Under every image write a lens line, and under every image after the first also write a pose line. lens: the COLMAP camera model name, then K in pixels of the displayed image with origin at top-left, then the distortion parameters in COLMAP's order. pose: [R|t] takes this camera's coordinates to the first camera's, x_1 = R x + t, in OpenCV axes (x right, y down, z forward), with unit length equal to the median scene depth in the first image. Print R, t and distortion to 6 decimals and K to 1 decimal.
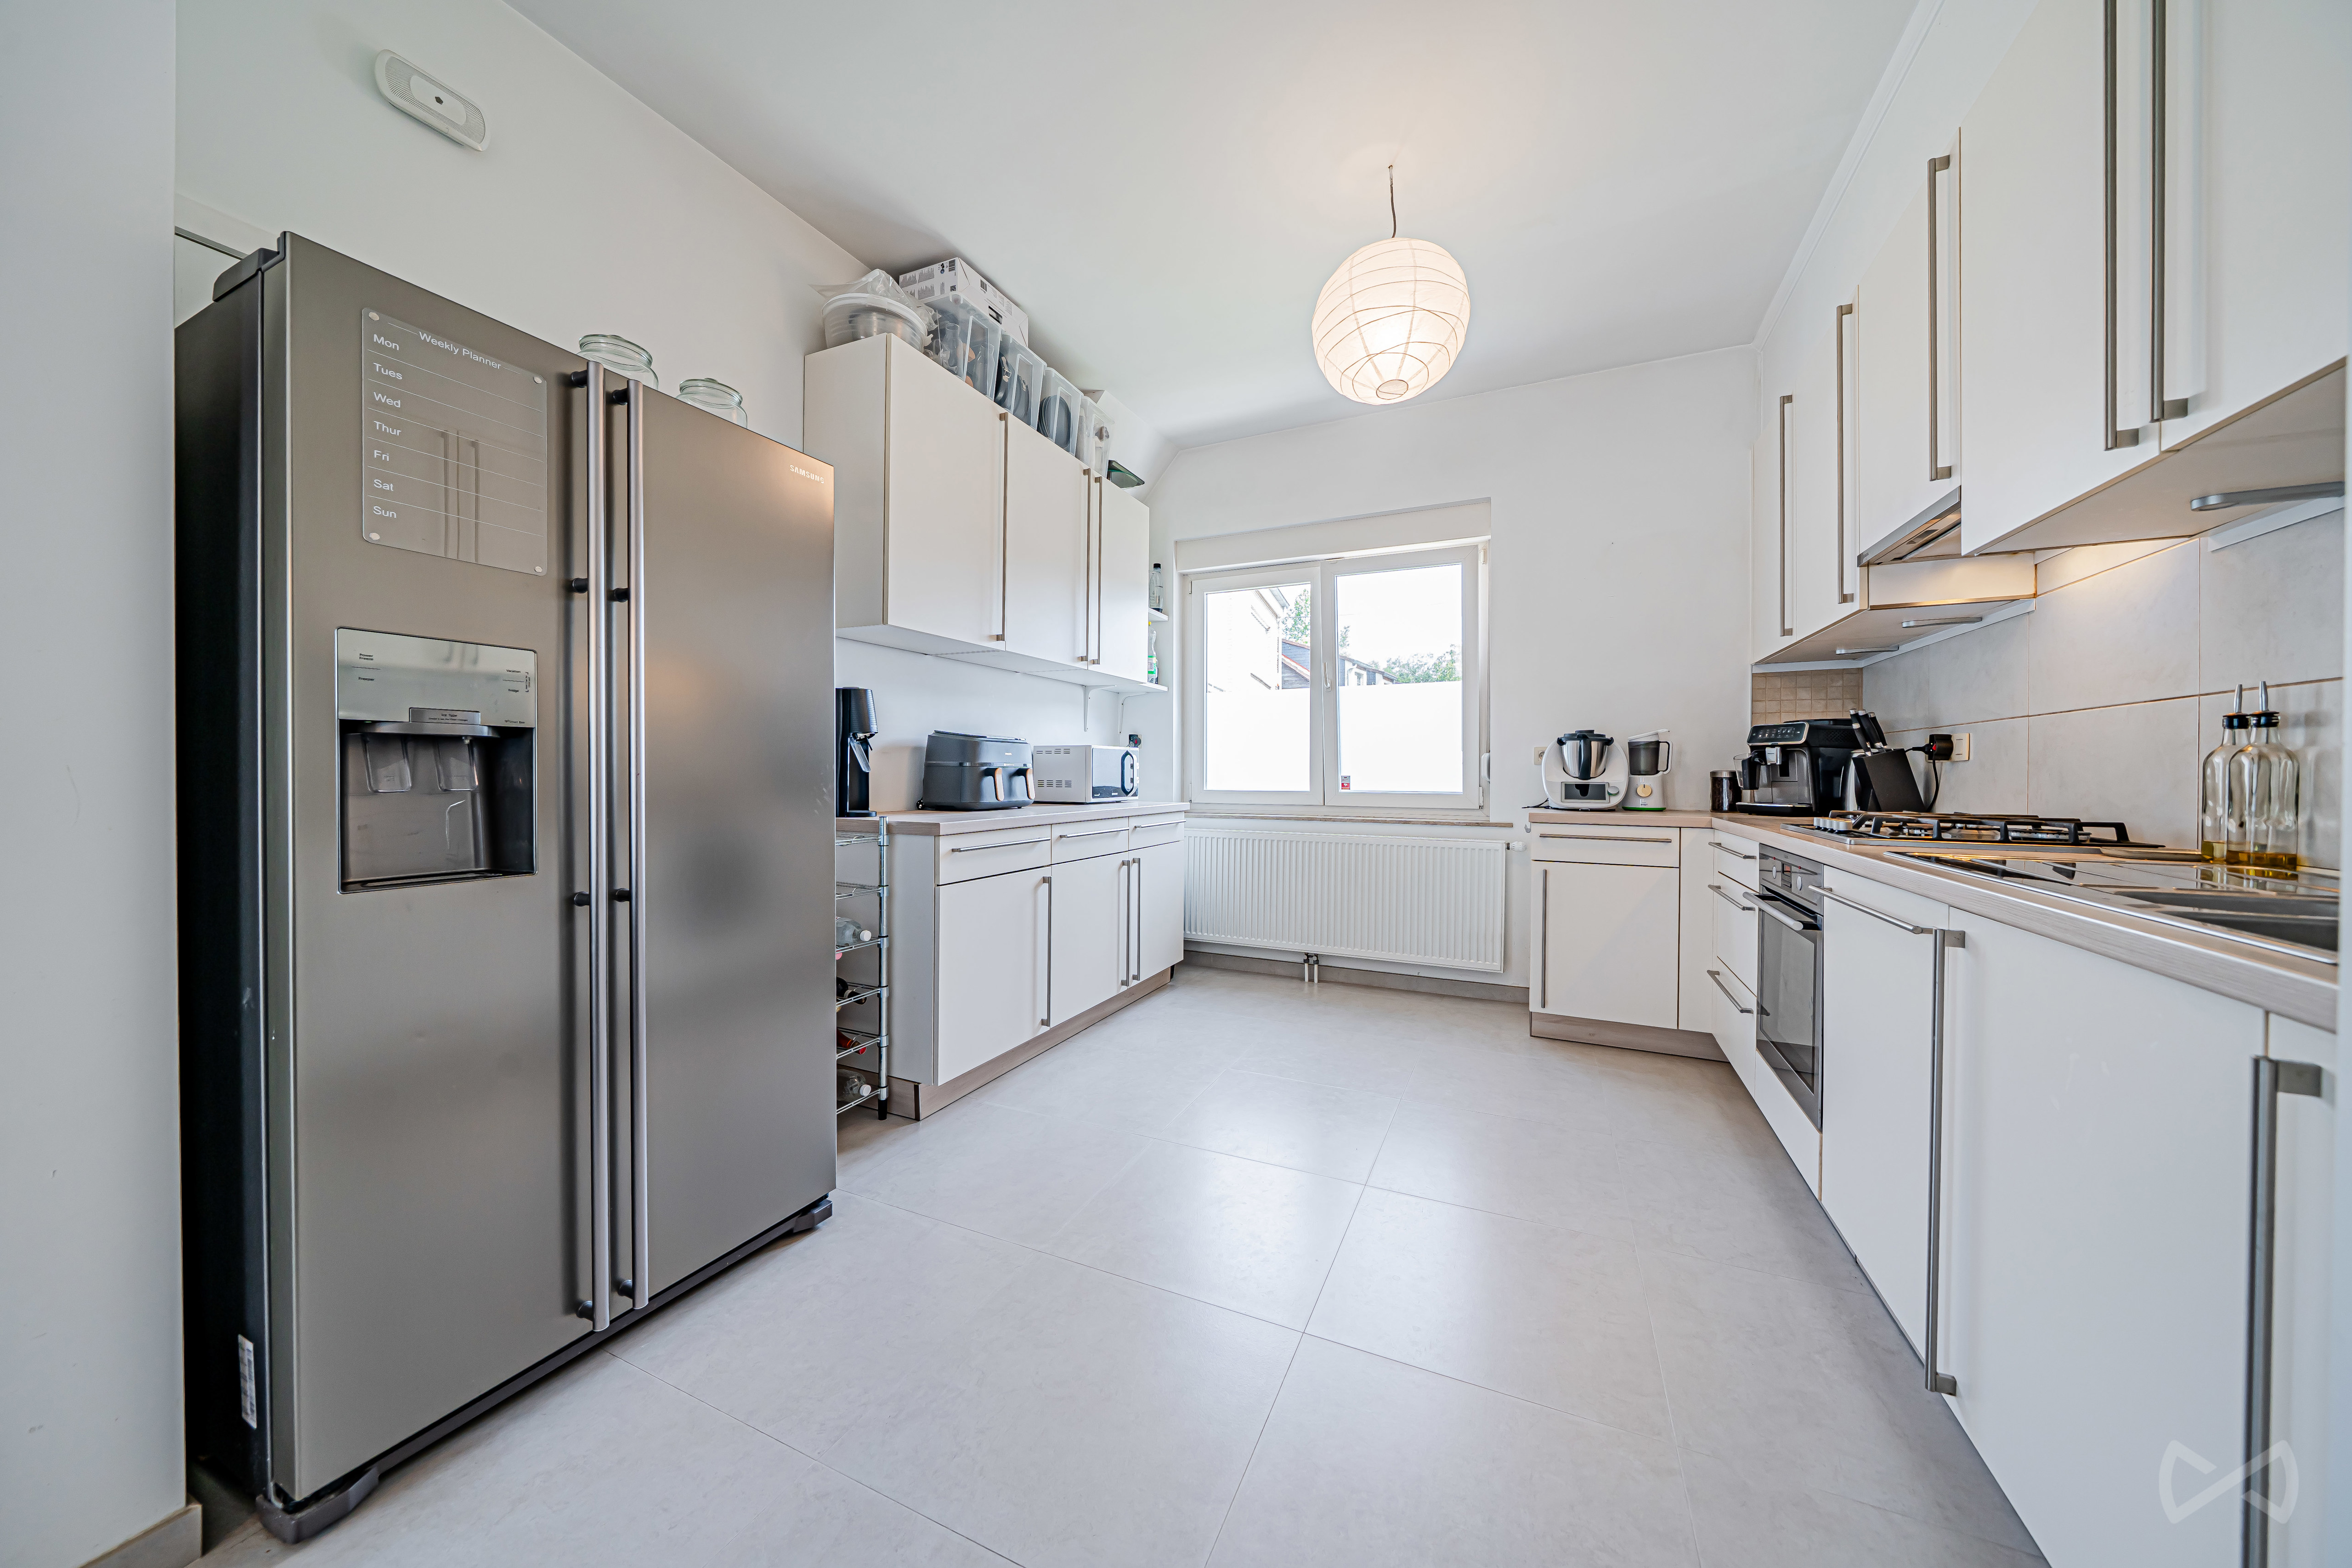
lens RADIAL K [[805.1, 0, 1167.7], [0, 805.1, 777.2], [0, 0, 1]] dist [-0.001562, -0.000133]
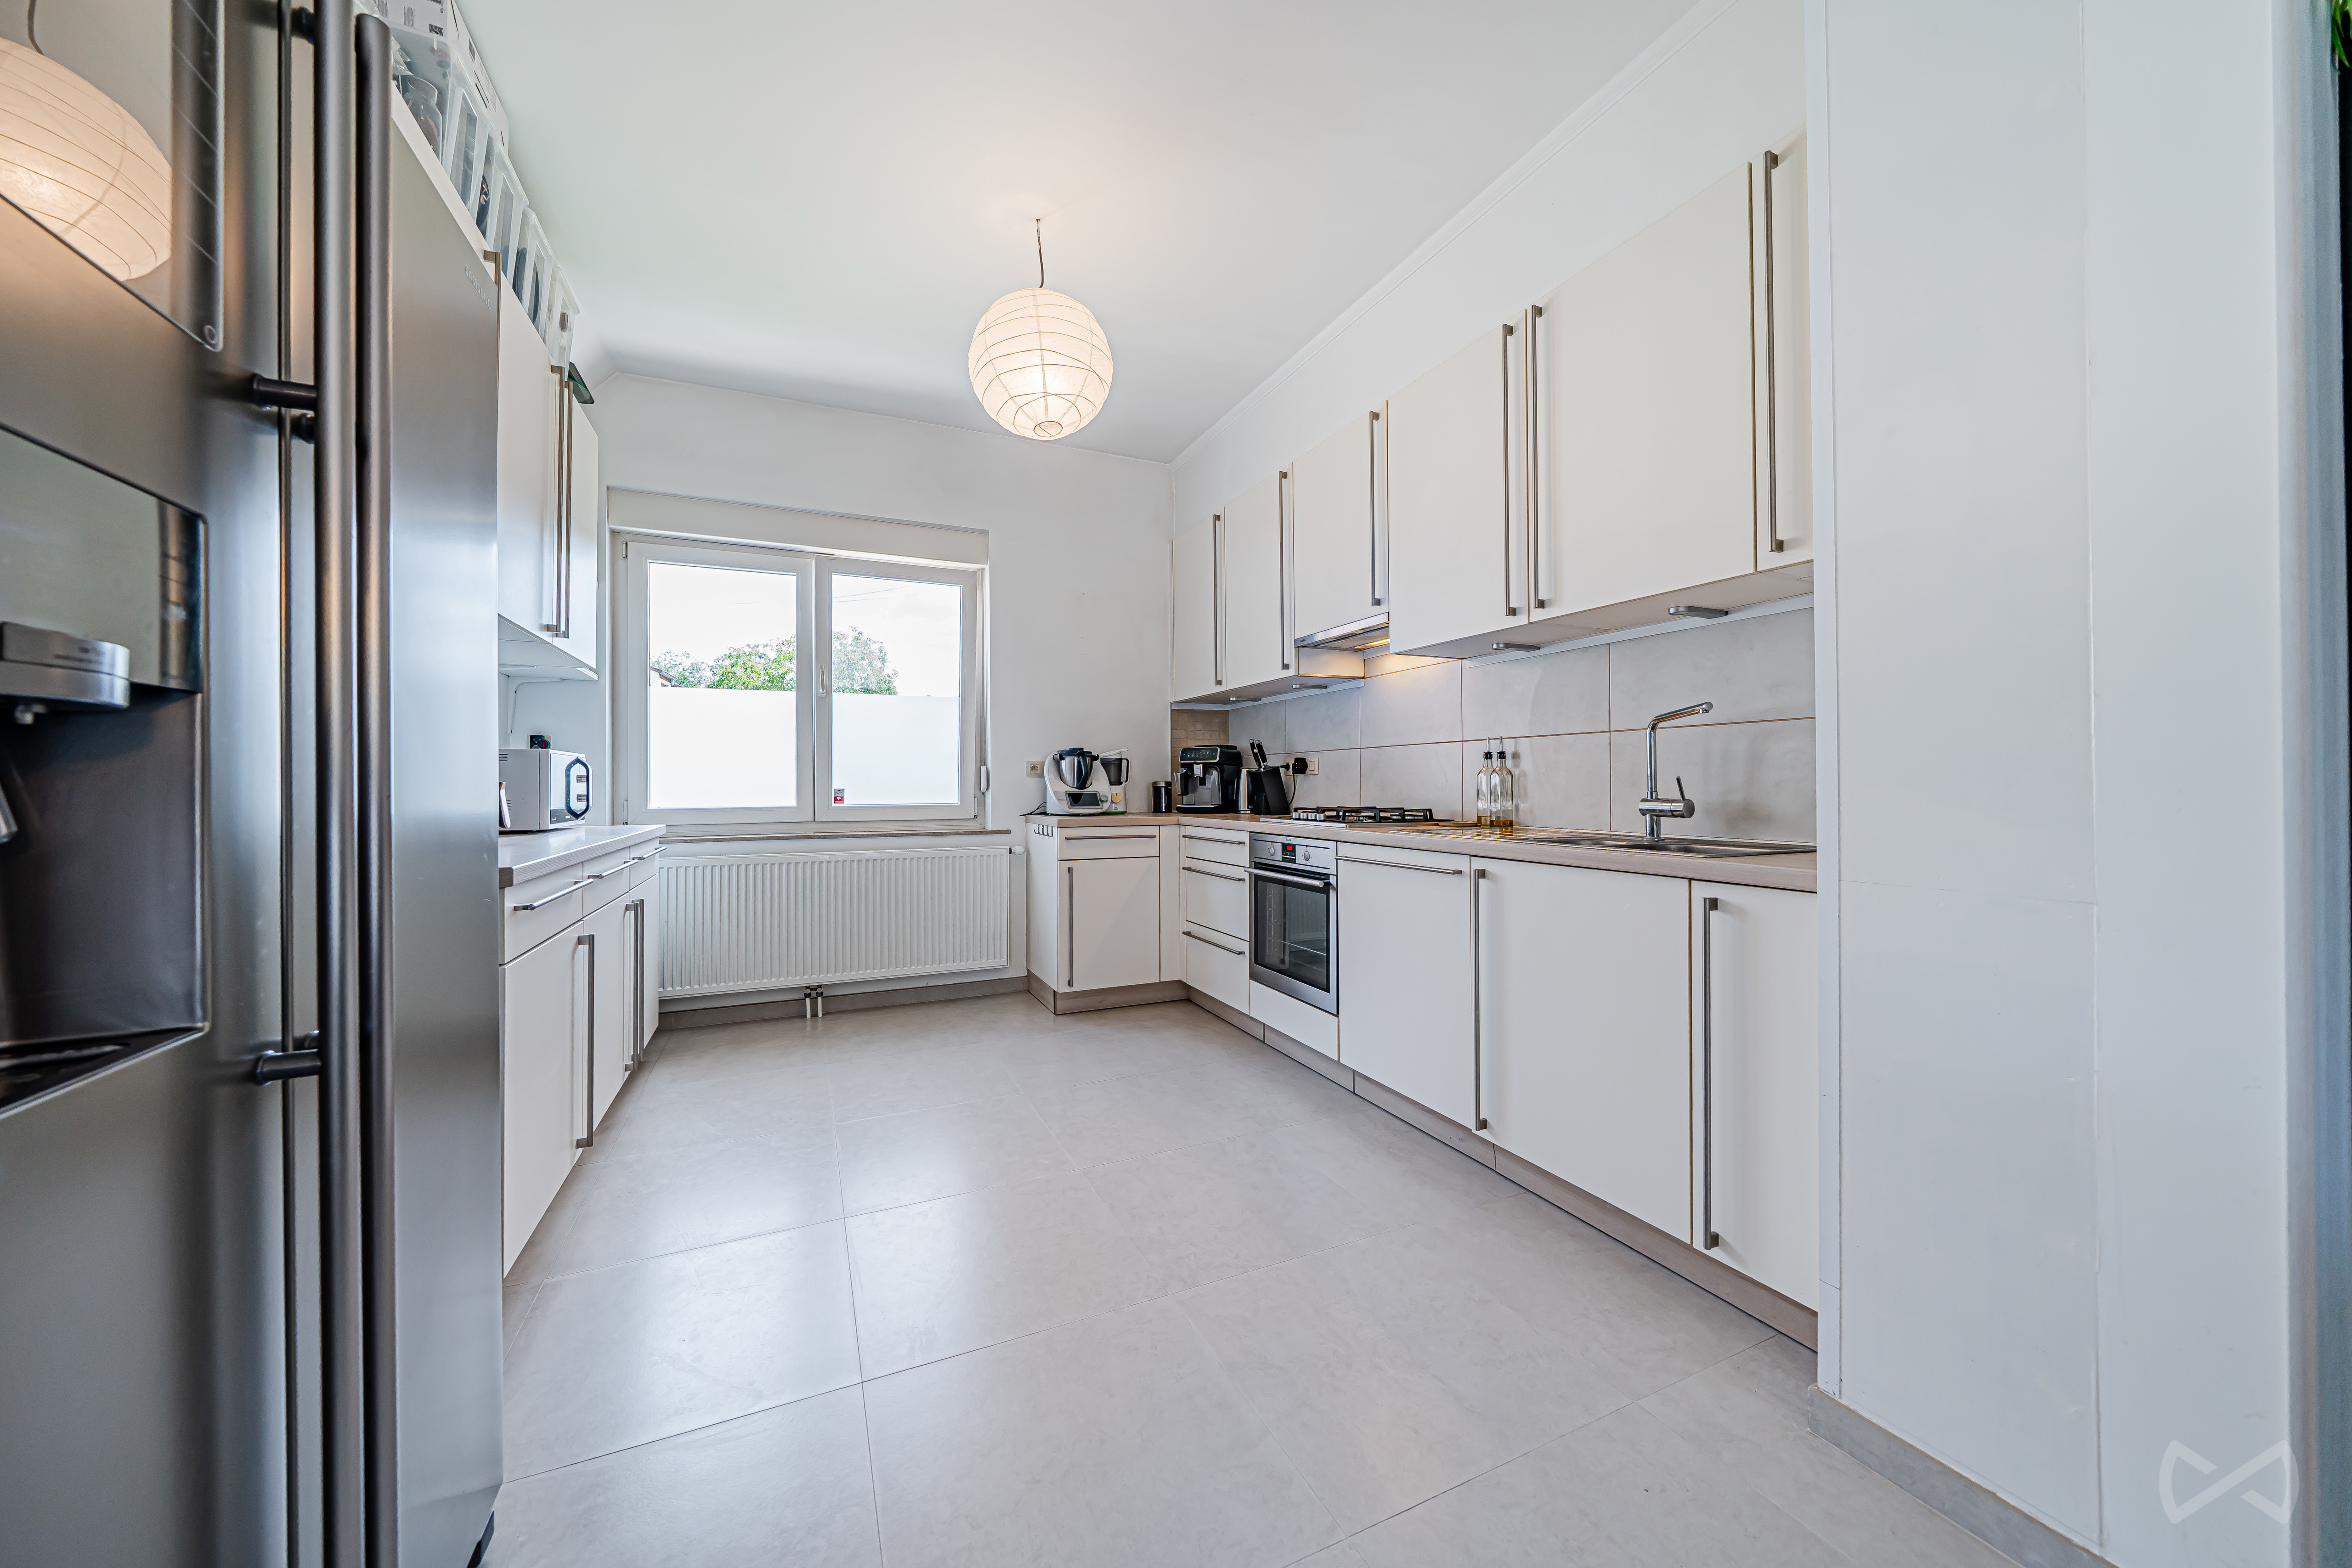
lens RADIAL K [[805.0, 0, 1179.1], [0, 805.0, 779.0], [0, 0, 1]] dist [-0.001562, -0.000133]
pose [[0.649763, -0.001600, 0.760135, -0.291773], [0.011424, 0.999905, -0.007660, -0.002178], [-0.760051, 0.013661, 0.649720, 0.119021]]
